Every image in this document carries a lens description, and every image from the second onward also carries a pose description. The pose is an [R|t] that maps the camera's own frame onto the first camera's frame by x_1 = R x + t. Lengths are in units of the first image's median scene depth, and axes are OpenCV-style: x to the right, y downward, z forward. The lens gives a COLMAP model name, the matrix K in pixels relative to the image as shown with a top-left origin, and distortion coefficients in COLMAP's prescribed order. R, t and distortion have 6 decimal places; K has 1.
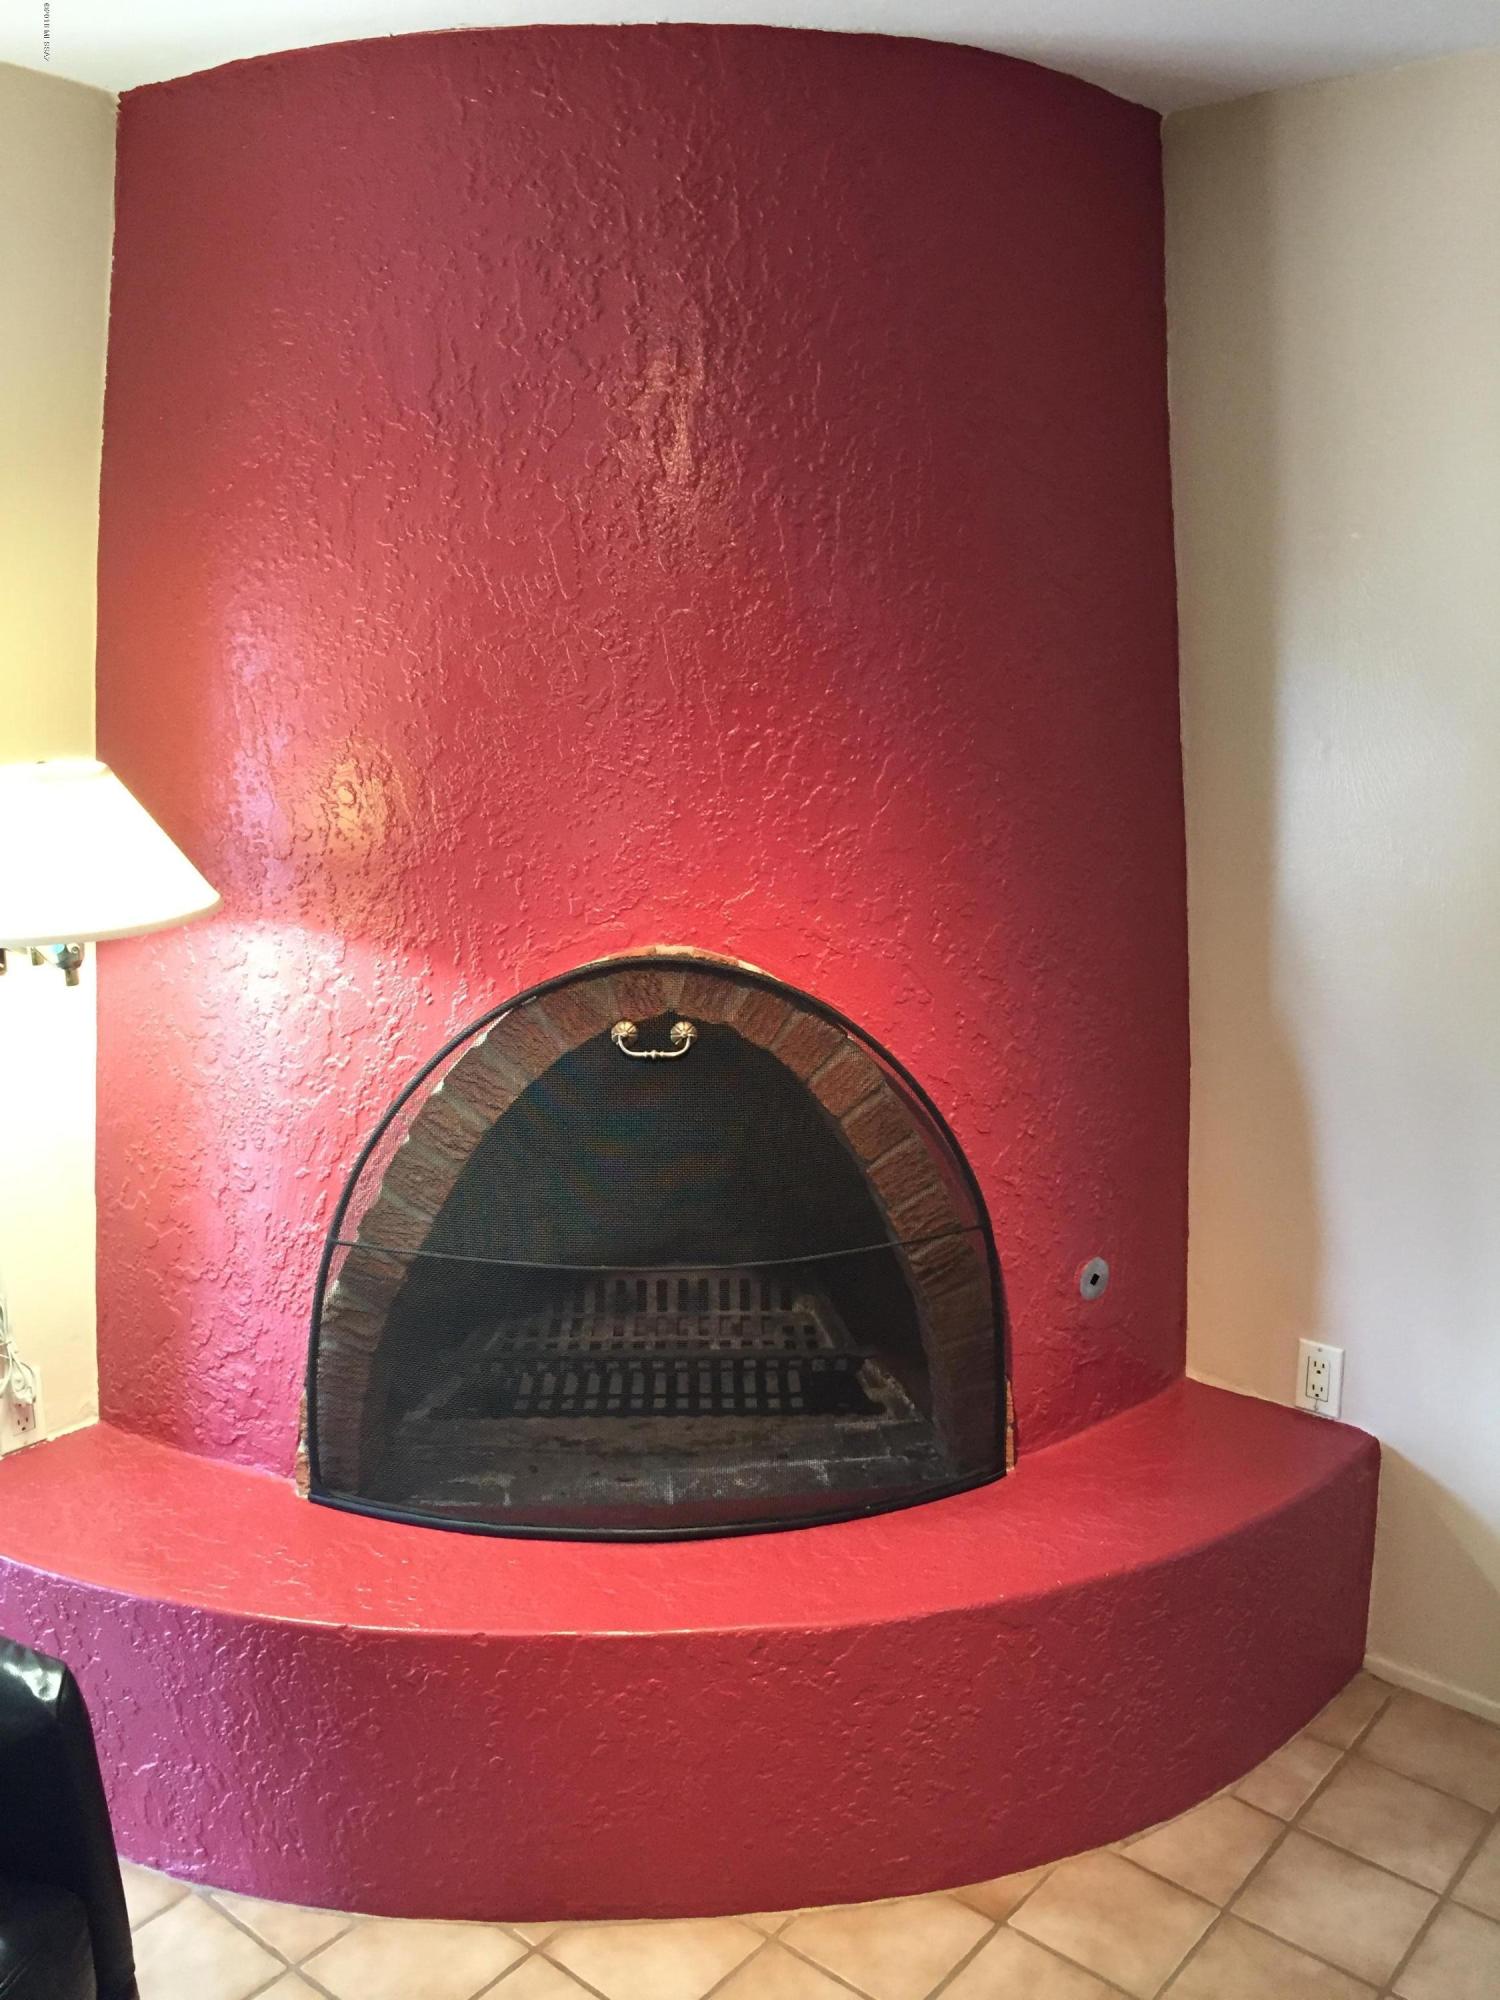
lens RADIAL K [[1706.1, 0, 753.2], [0, 1706.1, 1016.8], [0, 0, 1]] dist [0.052609, -0.034840]
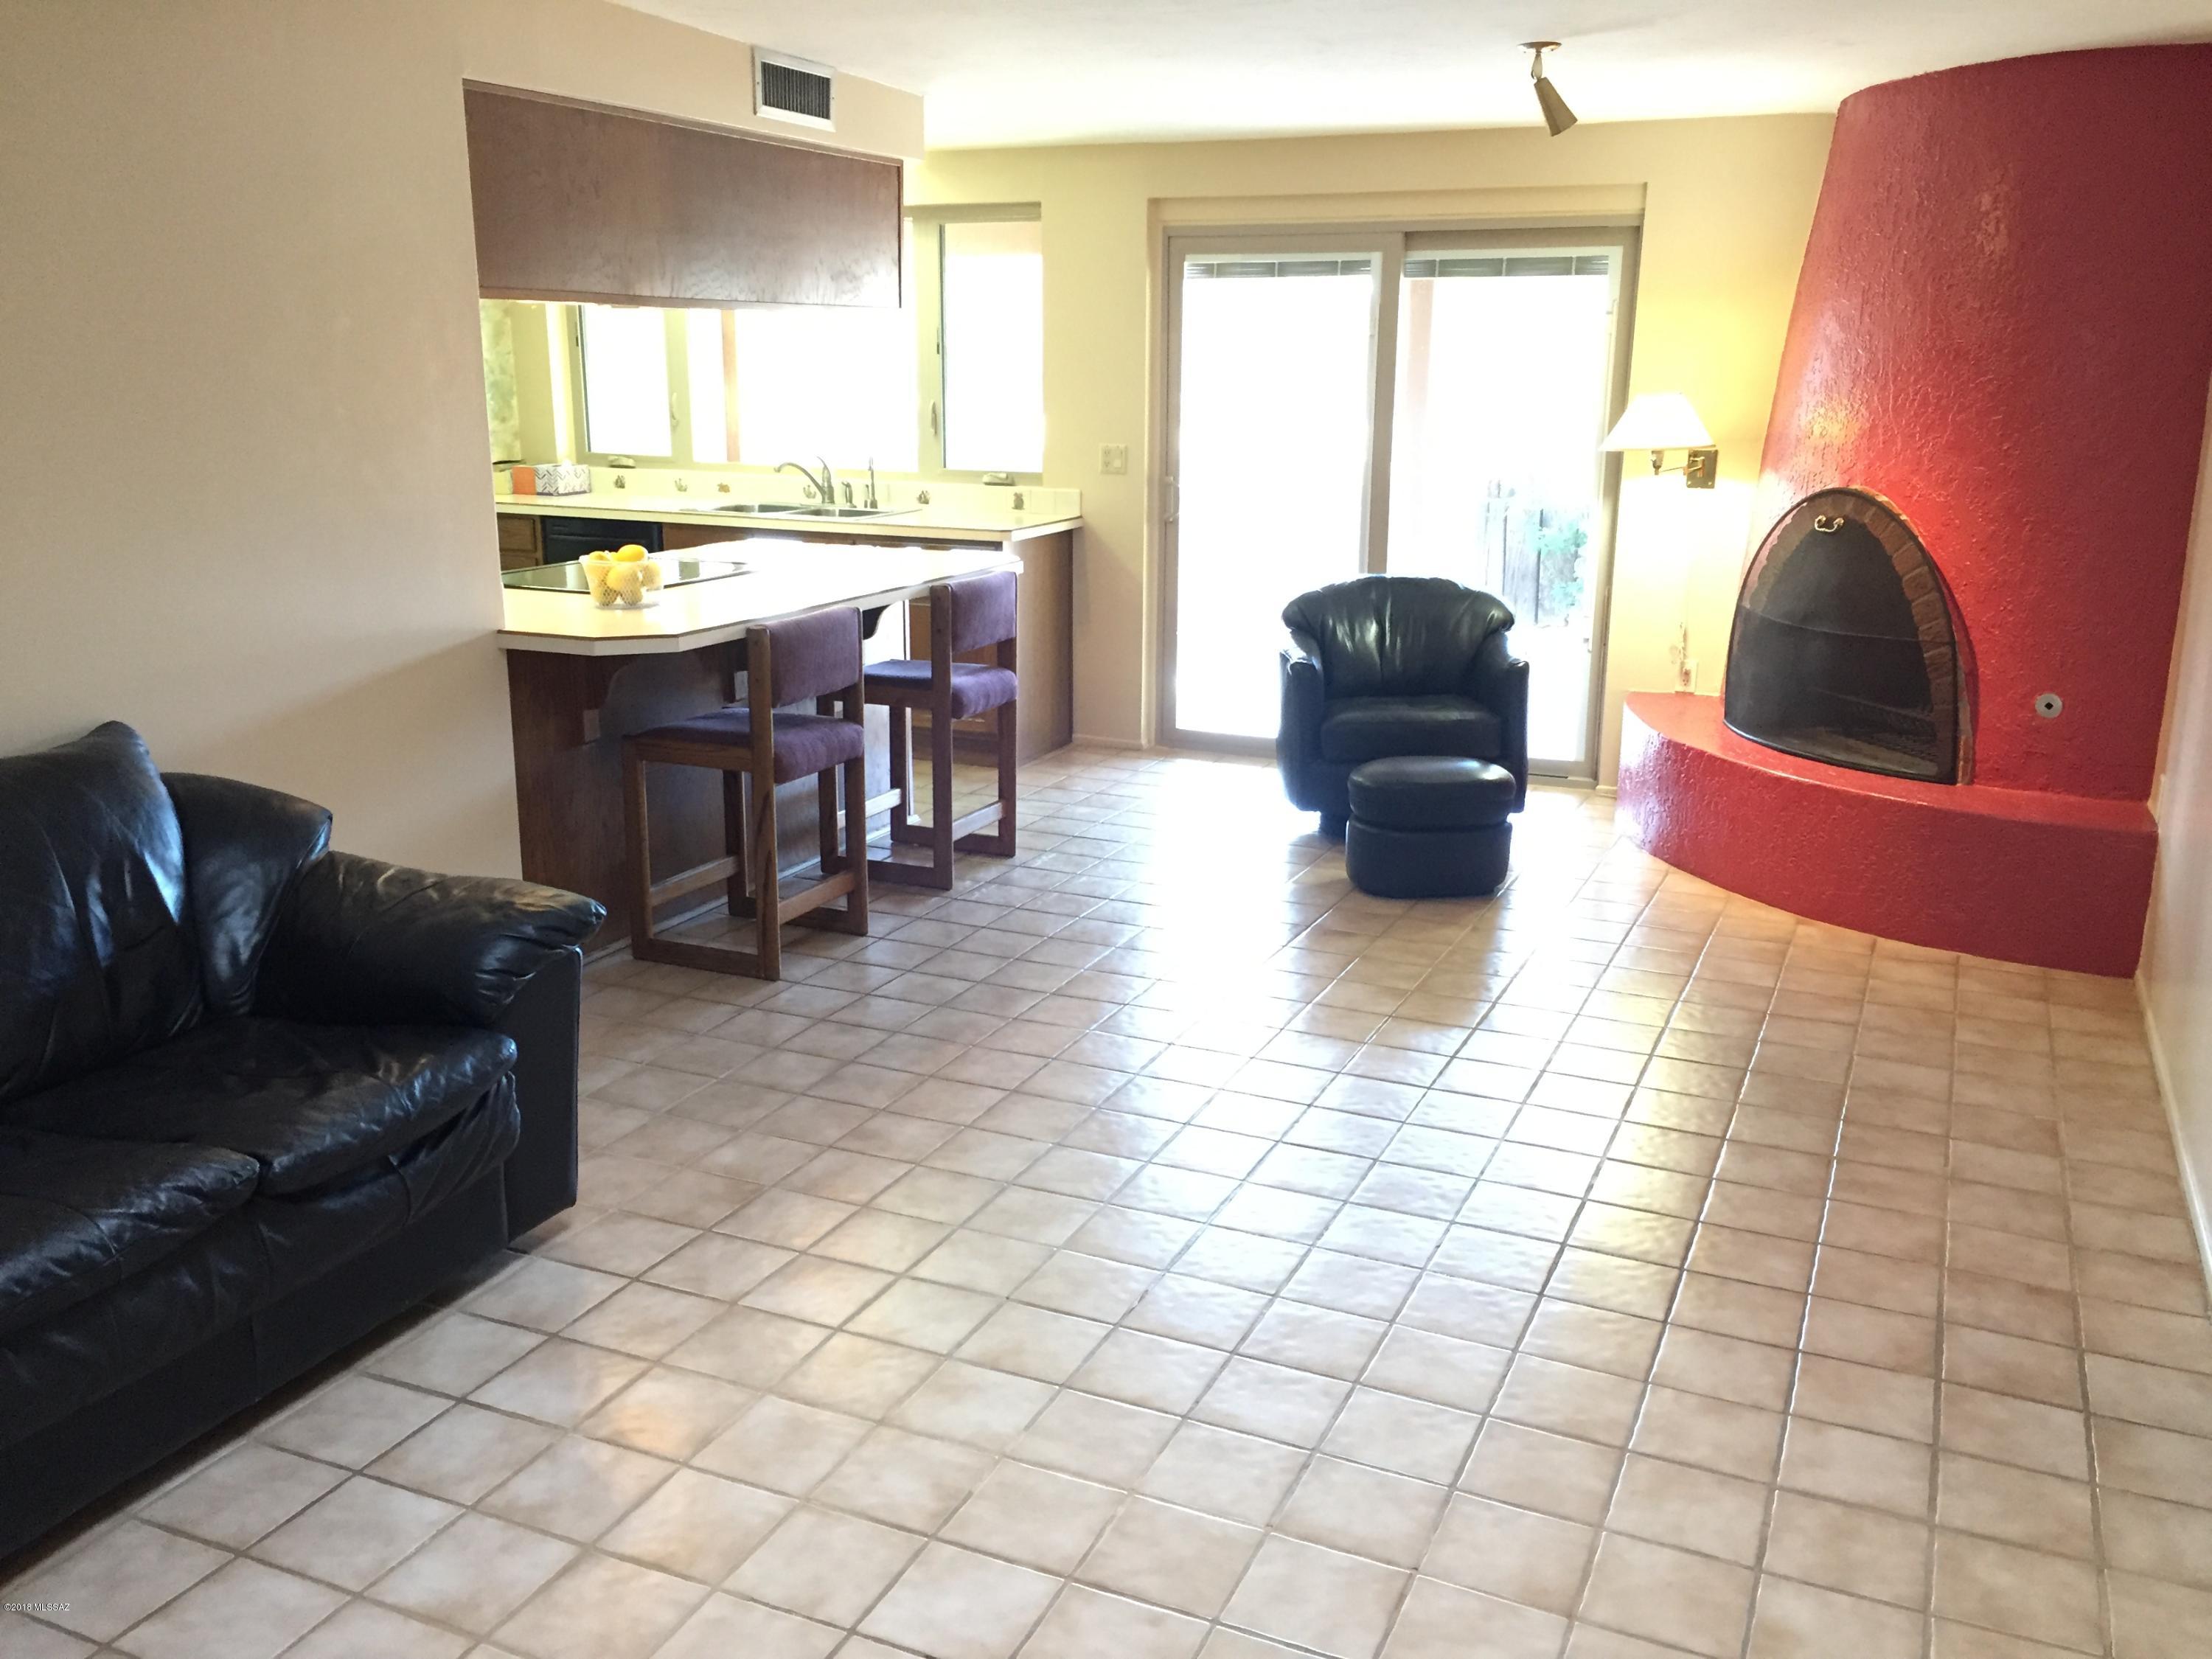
lens RADIAL K [[1887.0, 0, 1106.4], [0, 1887.0, 830.4], [0, 0, 1]] dist [0.052609, -0.034840]
pose [[0.253301, 0.233982, -0.938664, 2.035565], [-0.216604, 0.959391, 0.180698, 0.145566], [0.942826, 0.157548, 0.293696, -0.538492]]
